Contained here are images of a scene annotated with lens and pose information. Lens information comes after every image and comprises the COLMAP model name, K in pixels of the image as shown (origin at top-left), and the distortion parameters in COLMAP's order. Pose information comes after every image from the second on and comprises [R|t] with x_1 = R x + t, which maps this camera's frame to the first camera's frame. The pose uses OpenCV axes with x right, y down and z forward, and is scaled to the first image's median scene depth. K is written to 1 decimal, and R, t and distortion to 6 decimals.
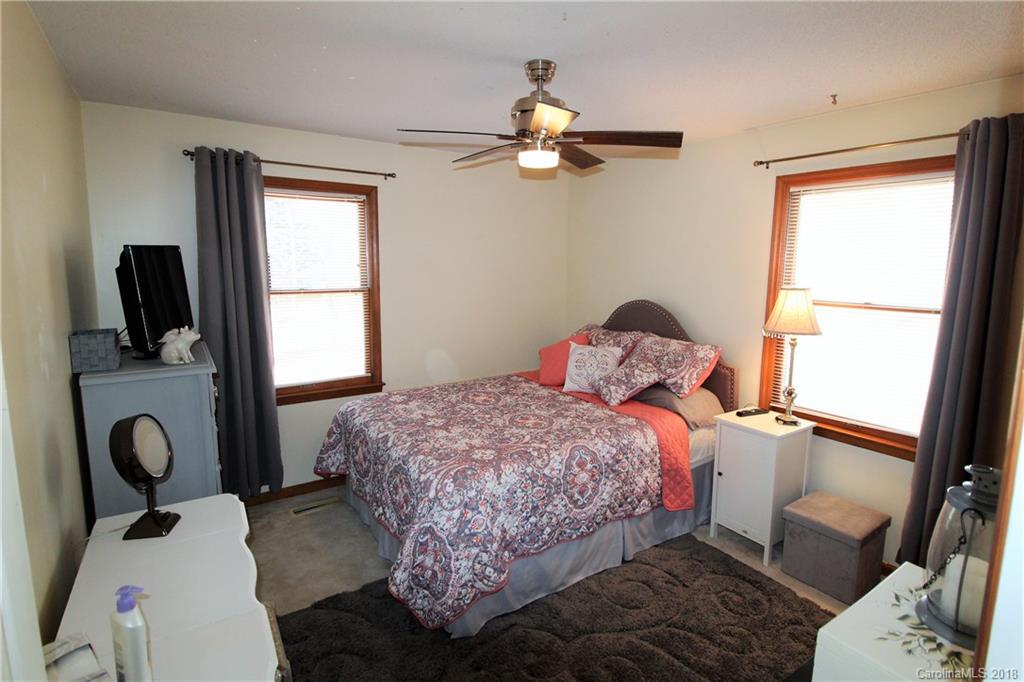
lens RADIAL K [[495.7, 0, 516.1], [0, 495.7, 336.2], [0, 0, 1]] dist [-0.003663, -0.009336]
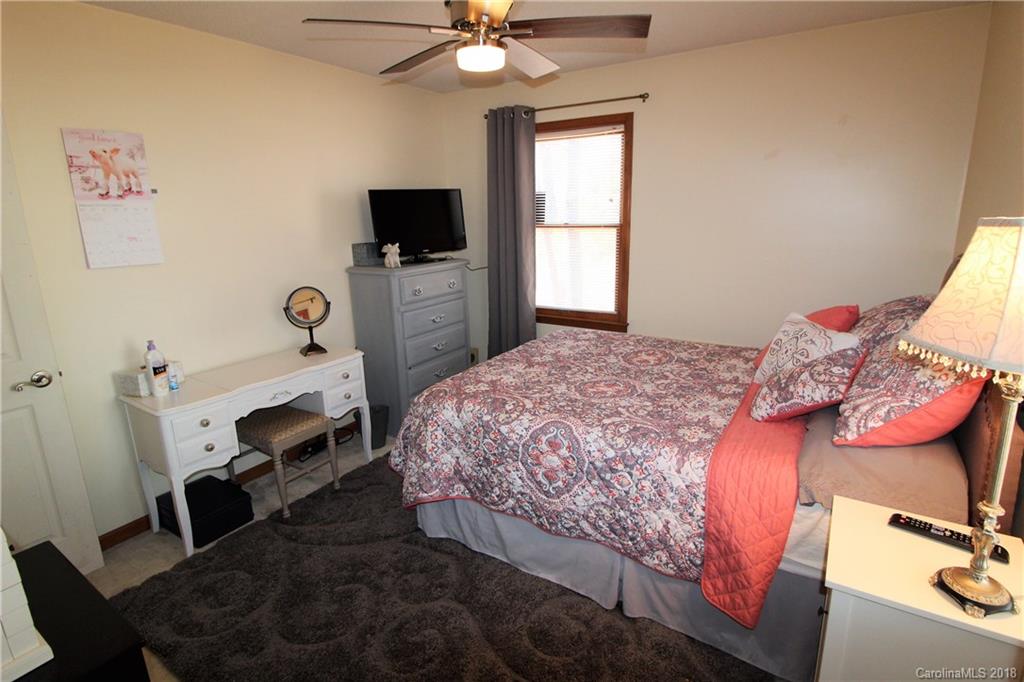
lens RADIAL K [[495.7, 0, 518.8], [0, 495.7, 335.8], [0, 0, 1]] dist [-0.003663, -0.009336]
pose [[0.418823, 0.206057, -0.884380, 0.701678], [-0.112261, 0.978192, 0.174751, -0.039854], [0.901102, 0.026092, 0.432821, 0.547170]]
